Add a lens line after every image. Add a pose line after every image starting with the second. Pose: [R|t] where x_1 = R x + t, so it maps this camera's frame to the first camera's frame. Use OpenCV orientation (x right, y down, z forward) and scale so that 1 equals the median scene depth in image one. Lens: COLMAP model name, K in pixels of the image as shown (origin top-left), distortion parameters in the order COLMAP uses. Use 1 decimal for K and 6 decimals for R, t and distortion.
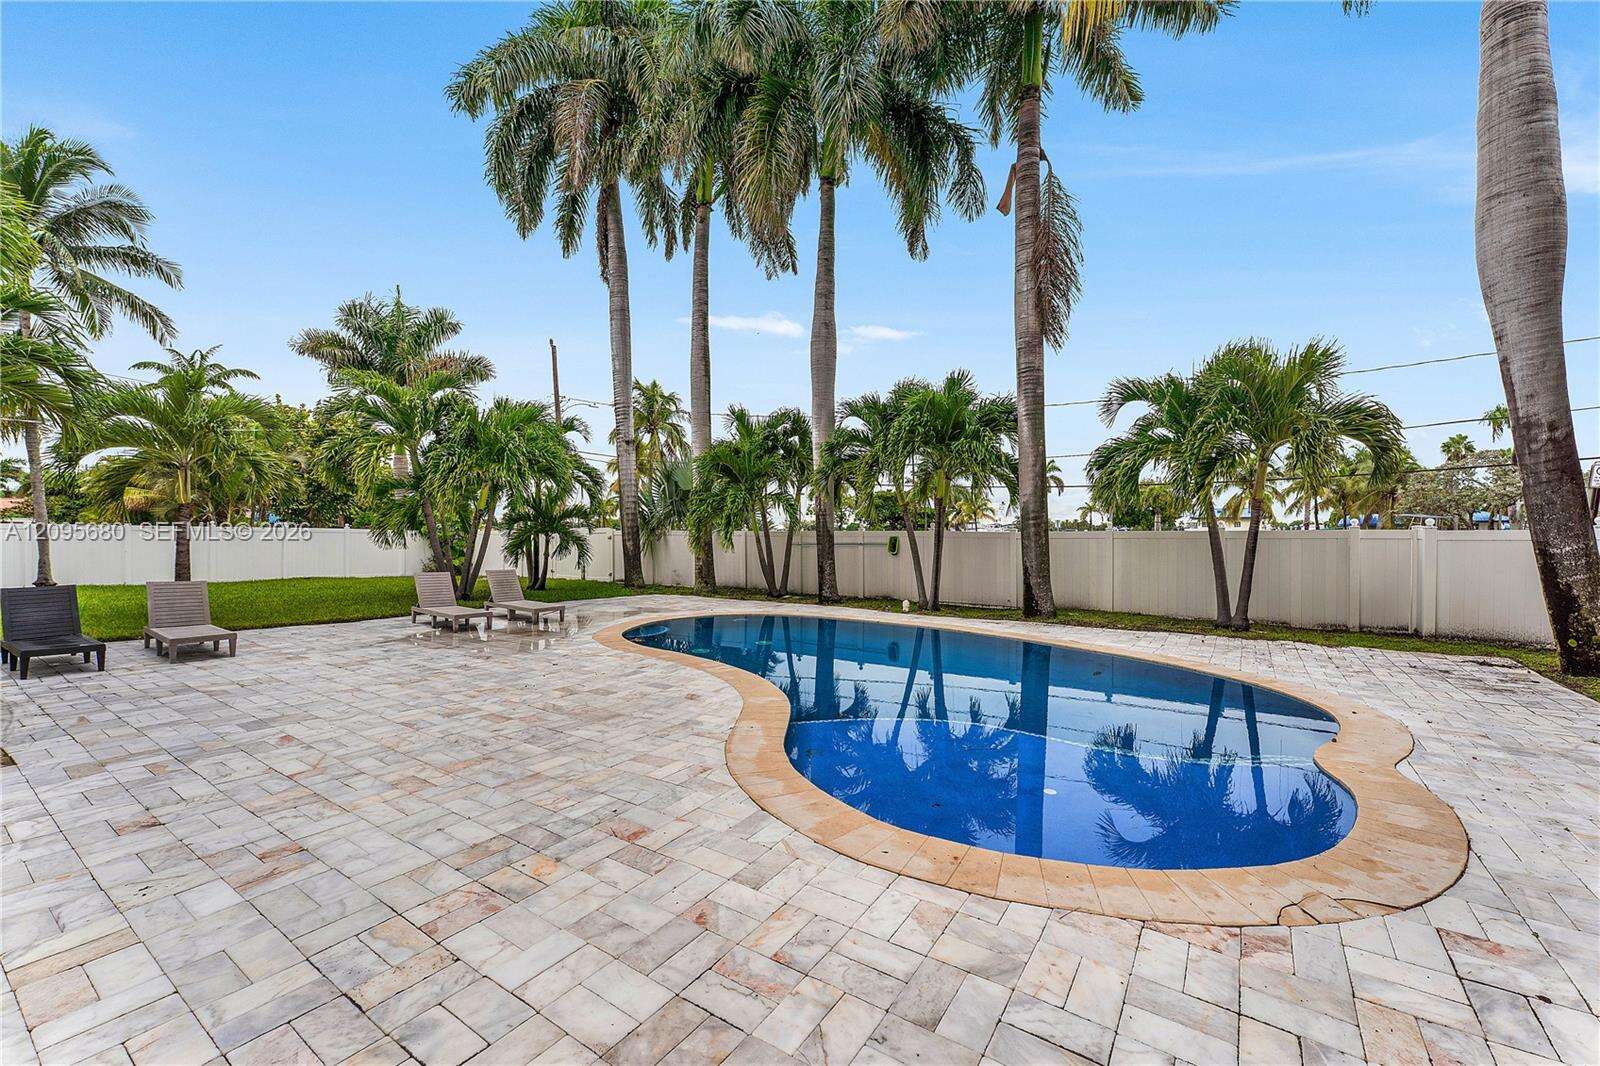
lens RADIAL K [[646.0, 0, 797.1], [0, 646.0, 529.0], [0, 0, 1]] dist [0.000590, -0.000217]
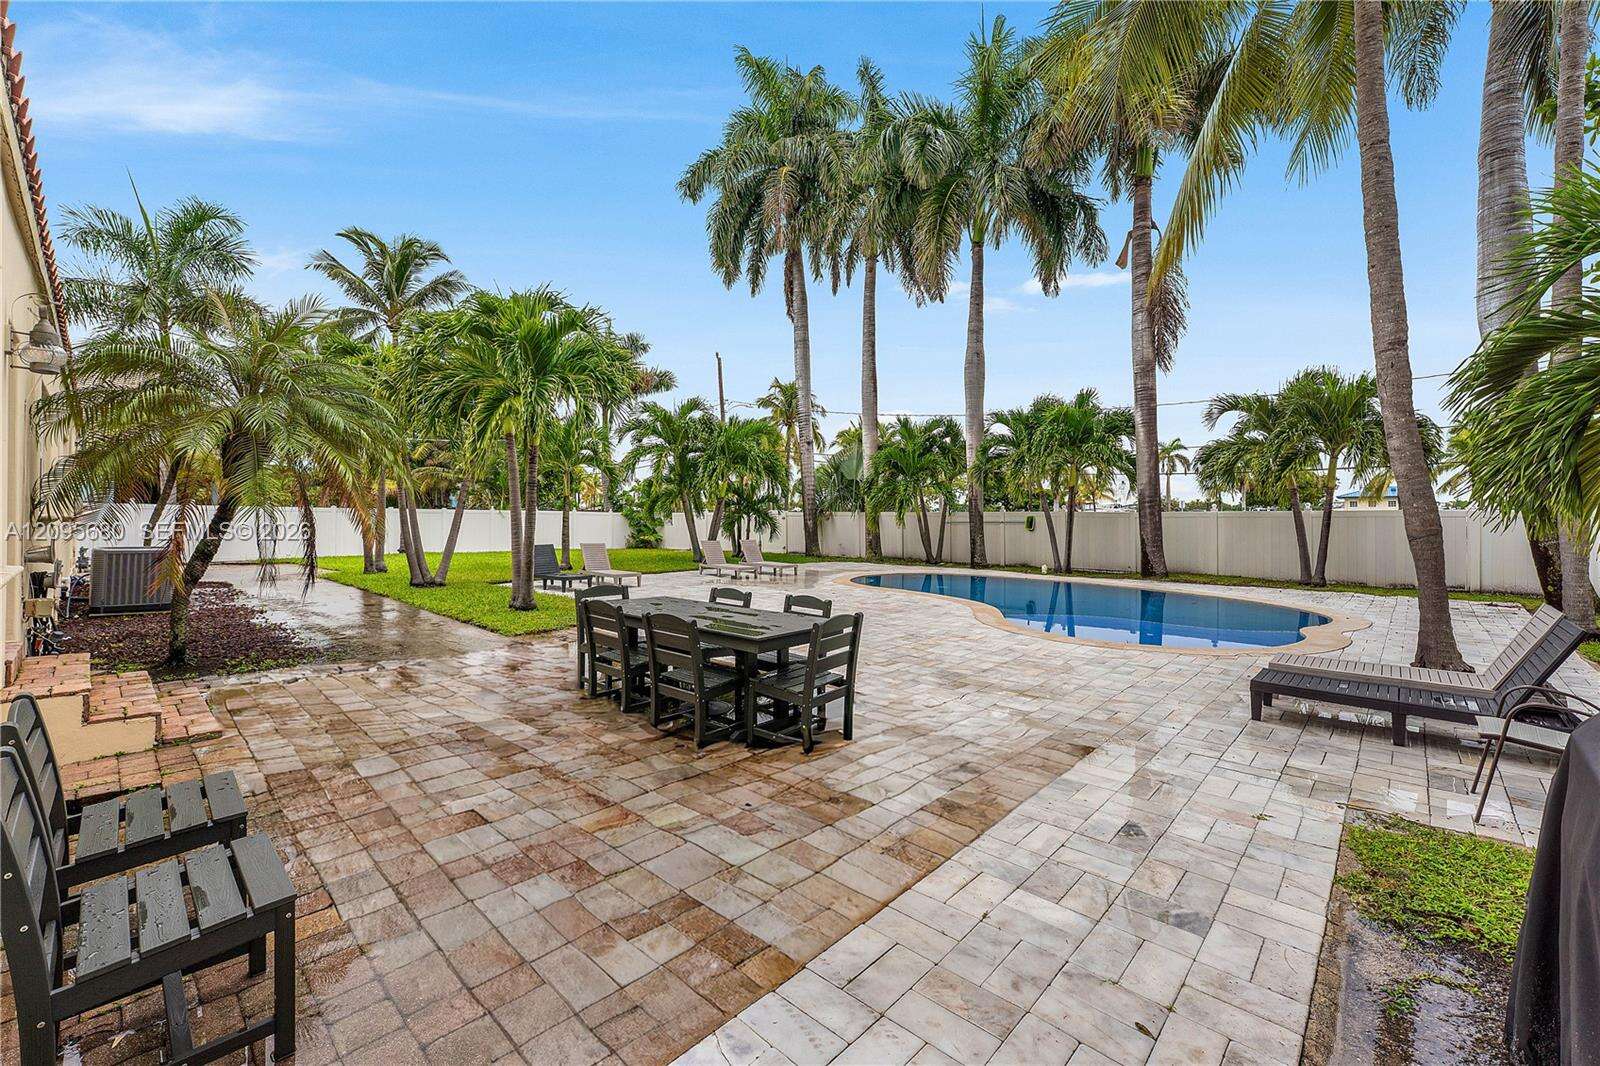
lens RADIAL K [[648.0, 0, 791.2], [0, 648.0, 506.8], [0, 0, 1]] dist [-0.002153, 0.000080]
pose [[0.986329, -0.004793, -0.164716, -0.109159], [0.003820, 0.999973, -0.006227, -0.000963], [0.164742, 0.005513, 0.986321, -0.339735]]
